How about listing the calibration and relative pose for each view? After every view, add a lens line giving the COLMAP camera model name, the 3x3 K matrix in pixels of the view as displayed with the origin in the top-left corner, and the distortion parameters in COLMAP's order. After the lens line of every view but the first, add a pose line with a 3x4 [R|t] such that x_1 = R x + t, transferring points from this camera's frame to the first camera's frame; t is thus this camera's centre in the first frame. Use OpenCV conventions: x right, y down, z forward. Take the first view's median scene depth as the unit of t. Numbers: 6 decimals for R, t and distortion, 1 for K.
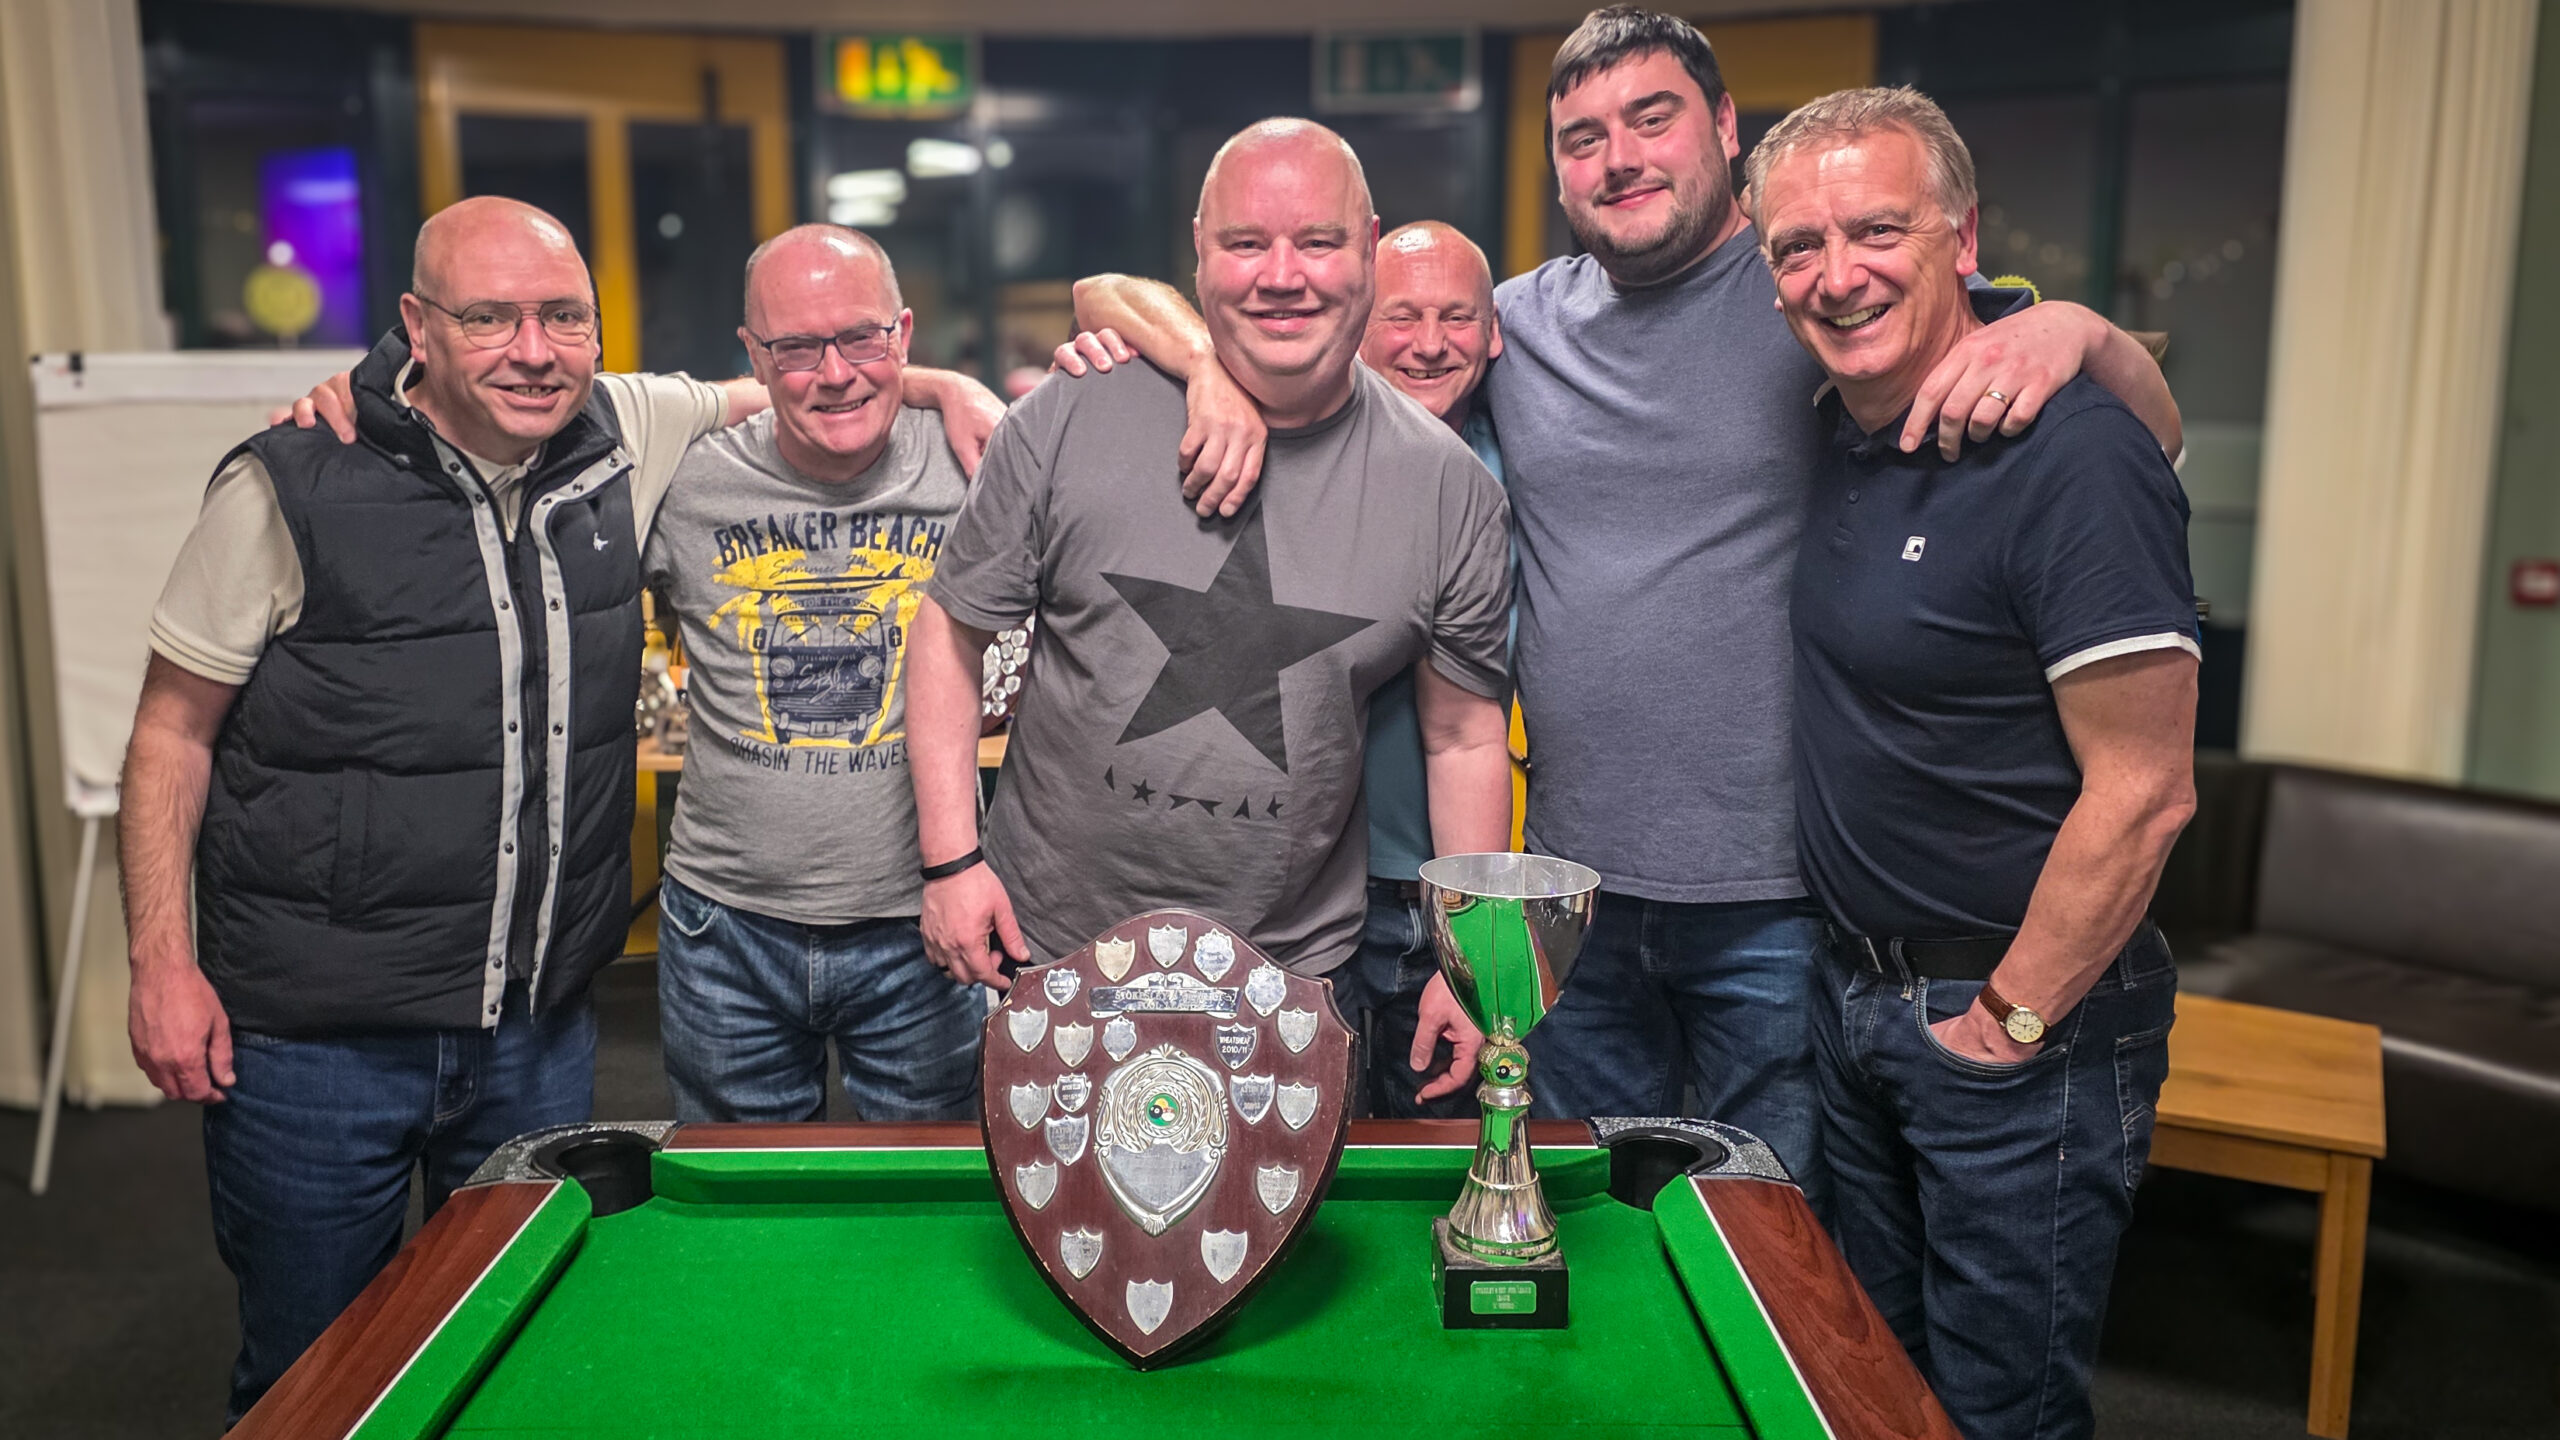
lens RADIAL K [[2412.6, 0, 1280.0], [0, 2412.6, 720.0], [0, 0, 1]] dist [0.007618, -0.011326]
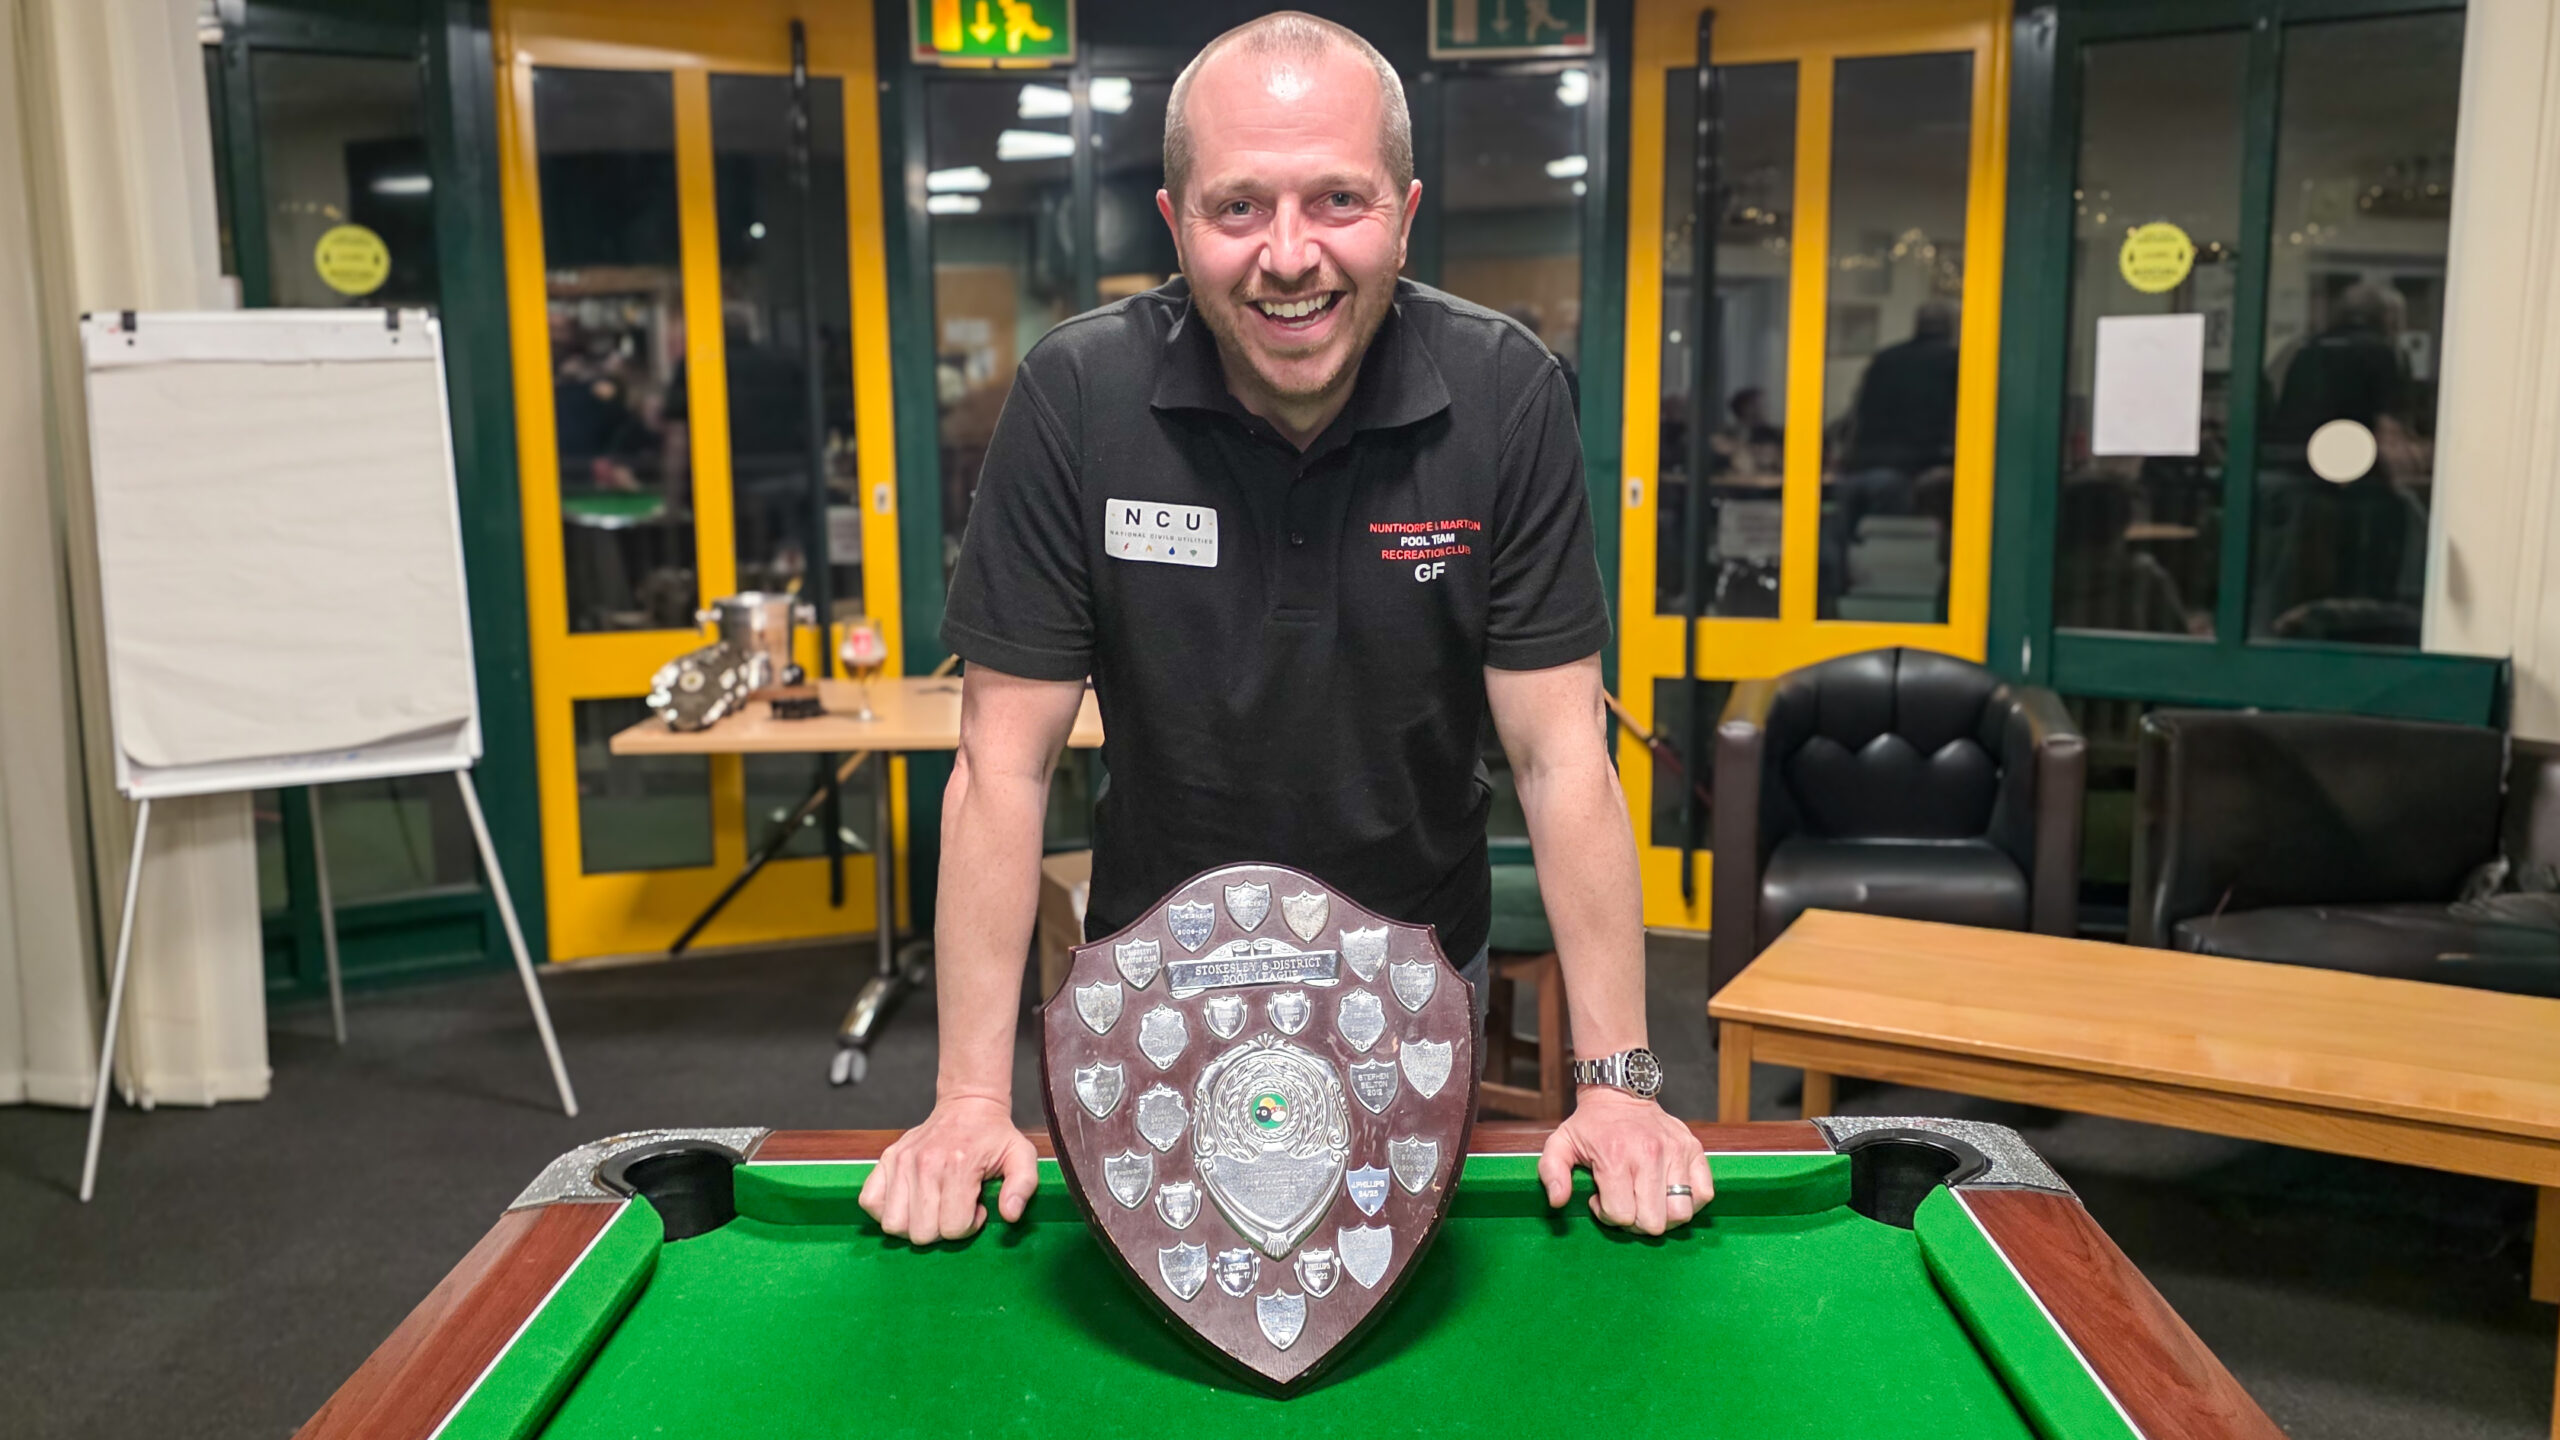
lens RADIAL K [[1949.1, 0, 1258.7], [0, 1949.1, 721.7], [0, 0, 1]] dist [0.004582, -0.002048]
pose [[0.999969, -0.005223, 0.005807, -0.077456], [0.005372, 0.999648, -0.025977, 0.040544], [-0.005670, 0.026007, 0.999646, 0.303096]]
